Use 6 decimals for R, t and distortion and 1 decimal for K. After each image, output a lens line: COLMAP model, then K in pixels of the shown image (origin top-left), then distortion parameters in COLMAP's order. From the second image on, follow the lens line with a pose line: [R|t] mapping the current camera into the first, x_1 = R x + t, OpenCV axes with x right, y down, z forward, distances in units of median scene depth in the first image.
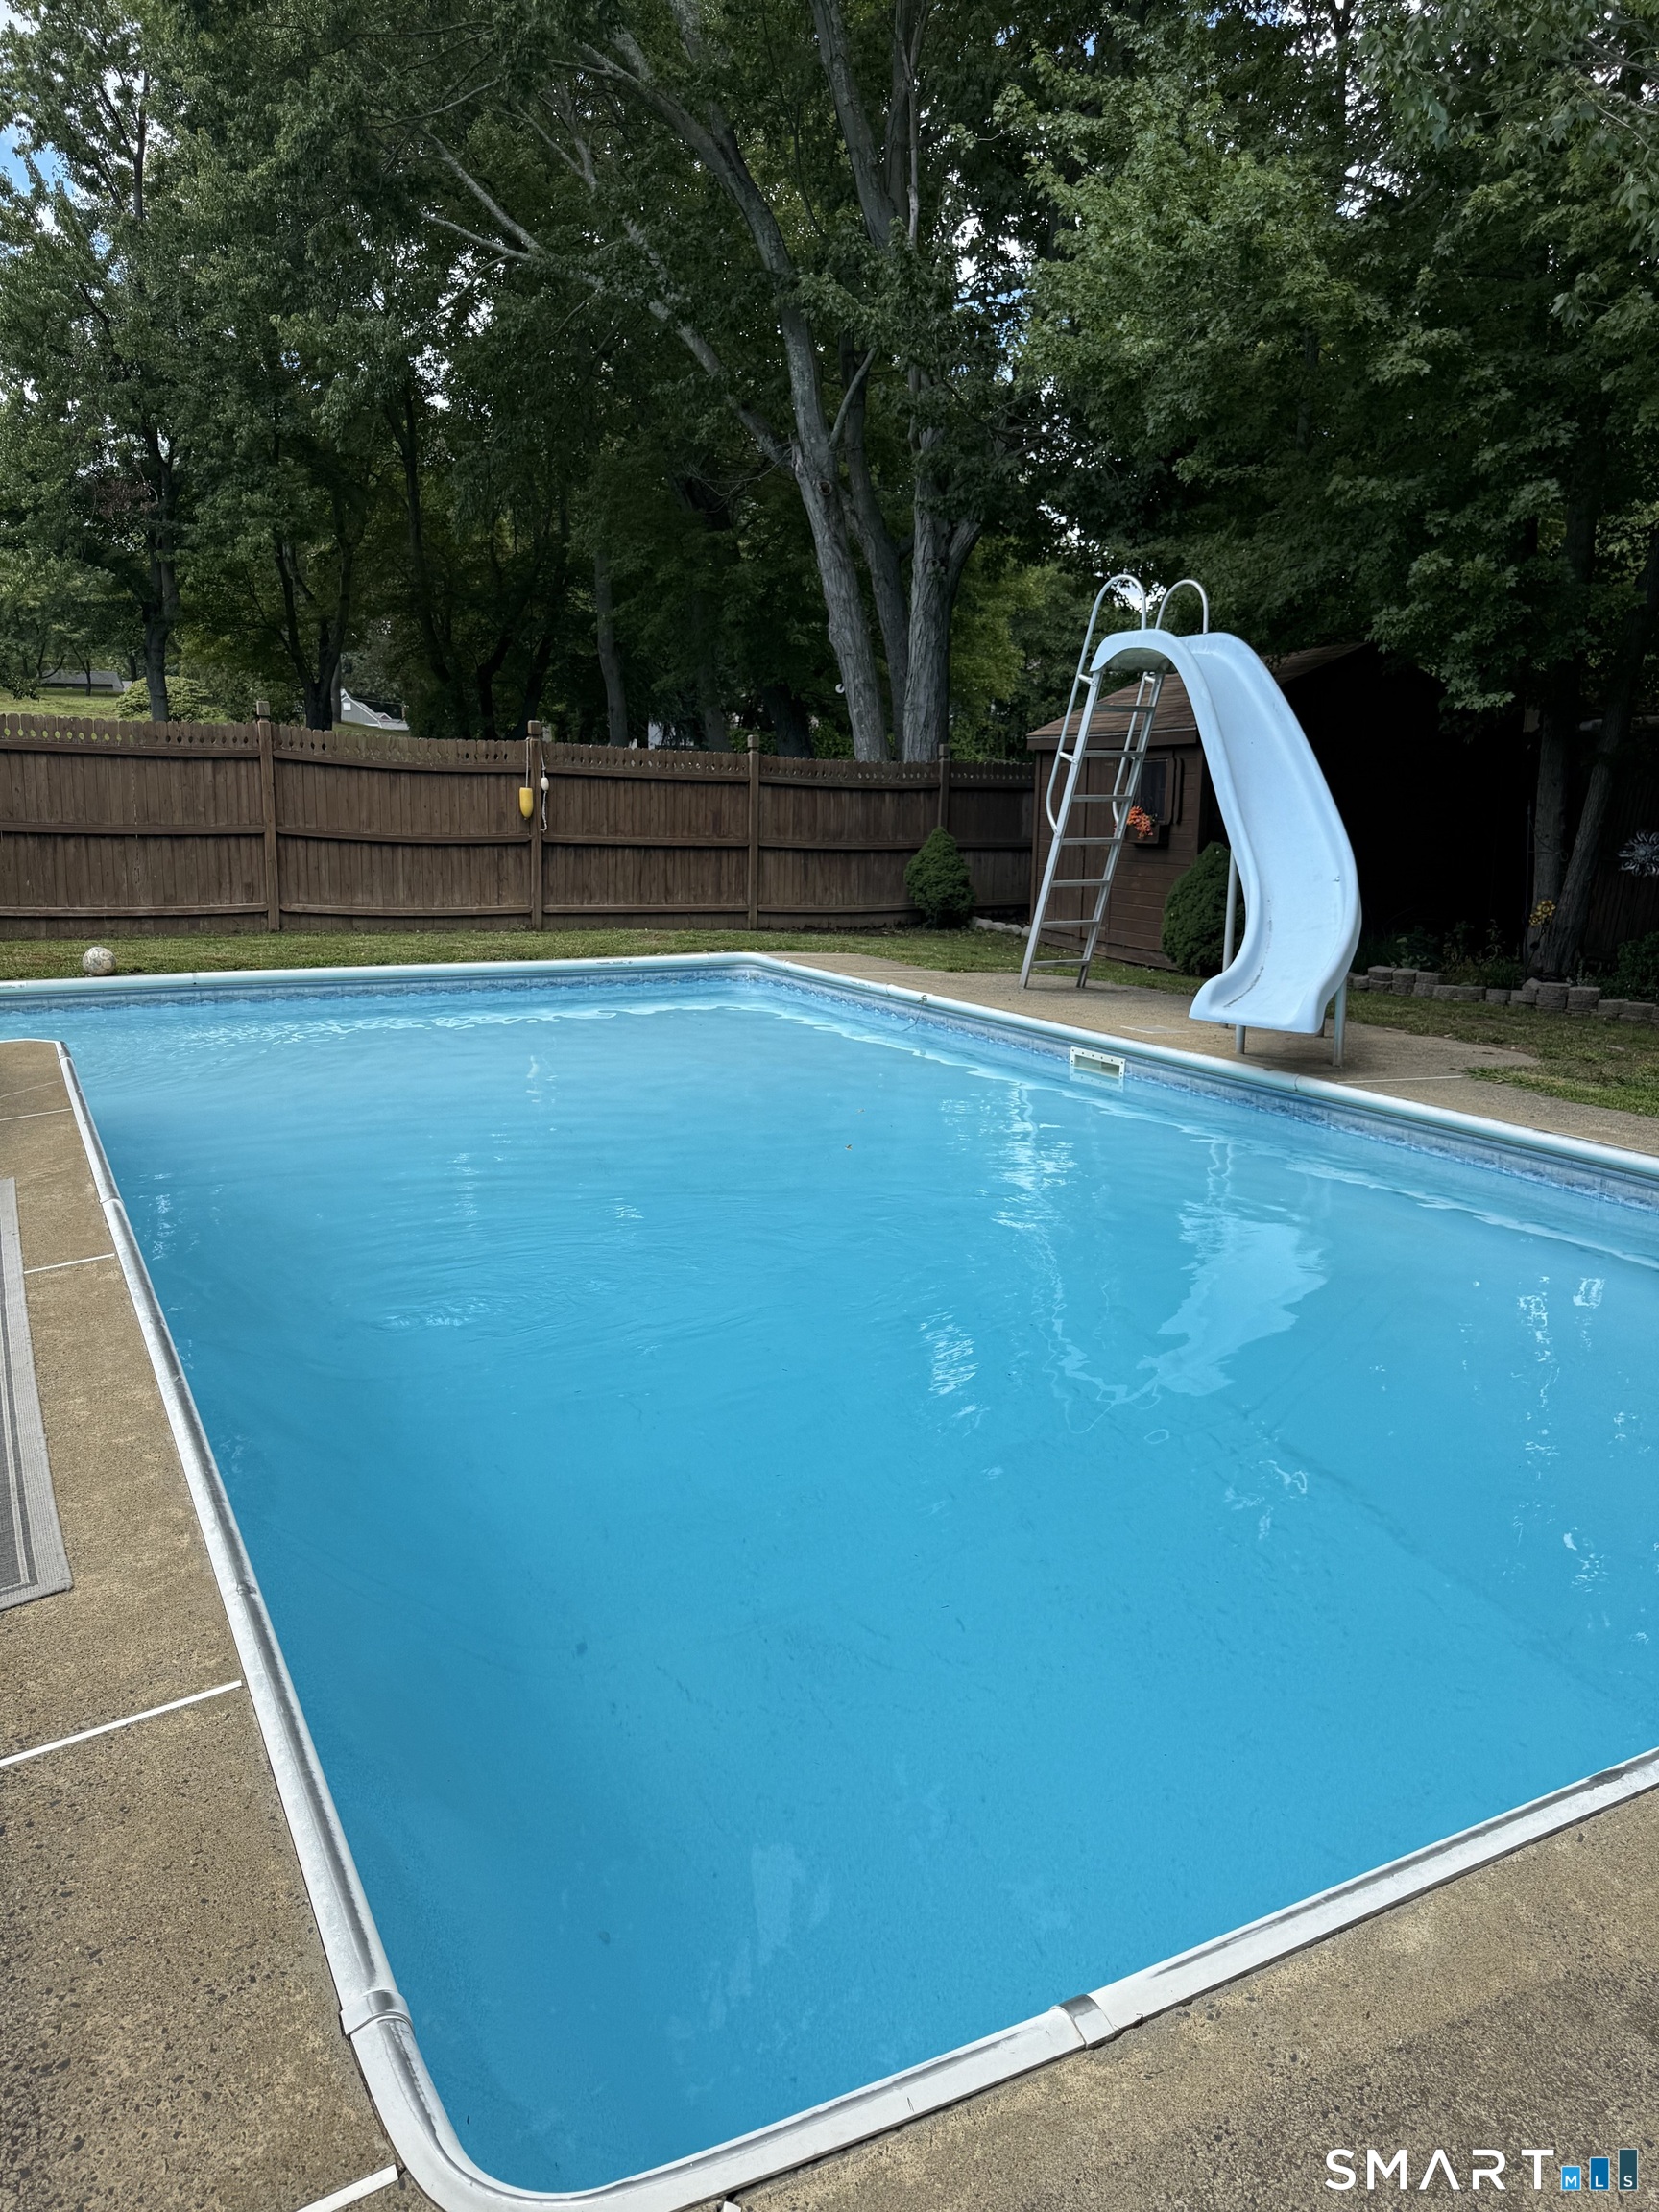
lens RADIAL K [[1558.6, 0, 839.7], [0, 1558.6, 1114.6], [0, 0, 1]] dist [0.136134, -0.262707]
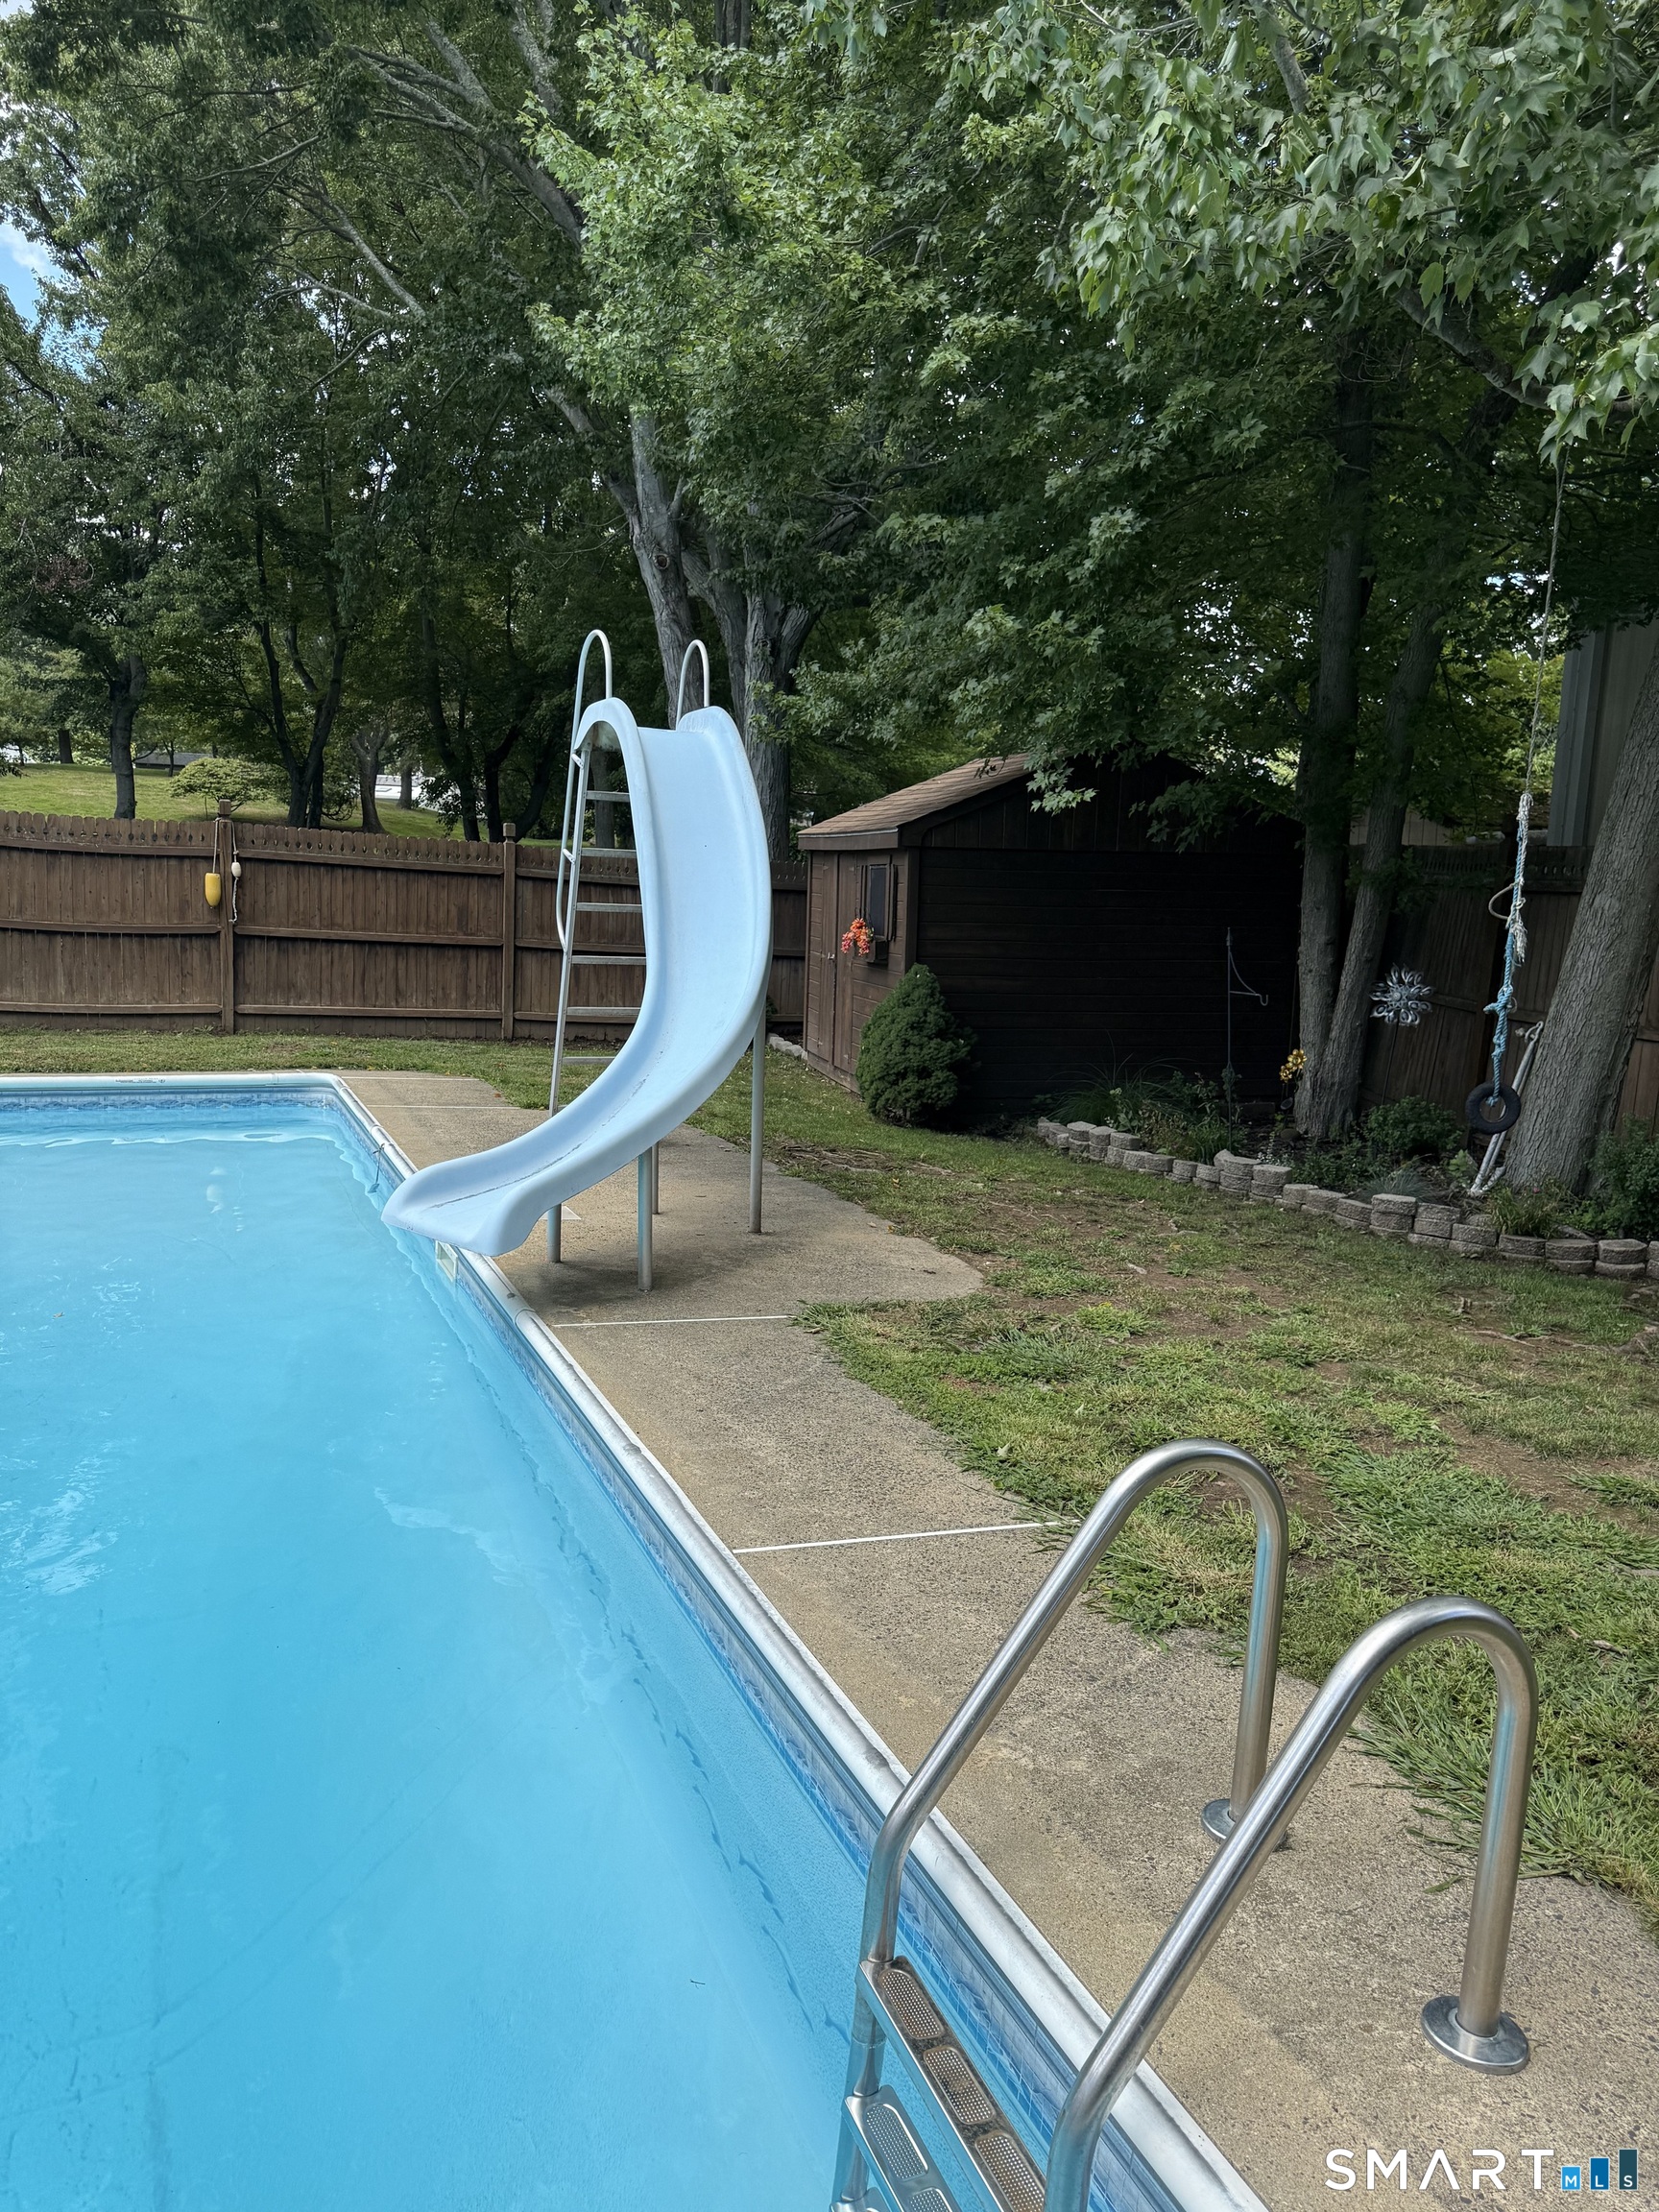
lens RADIAL K [[1558.6, 0, 839.7], [0, 1558.6, 1114.6], [0, 0, 1]] dist [0.136134, -0.262707]
pose [[0.995473, 0.040659, -0.085906, 0.234581], [-0.045640, 0.997340, -0.056834, -0.037696], [0.083366, 0.060497, 0.994681, 0.150277]]
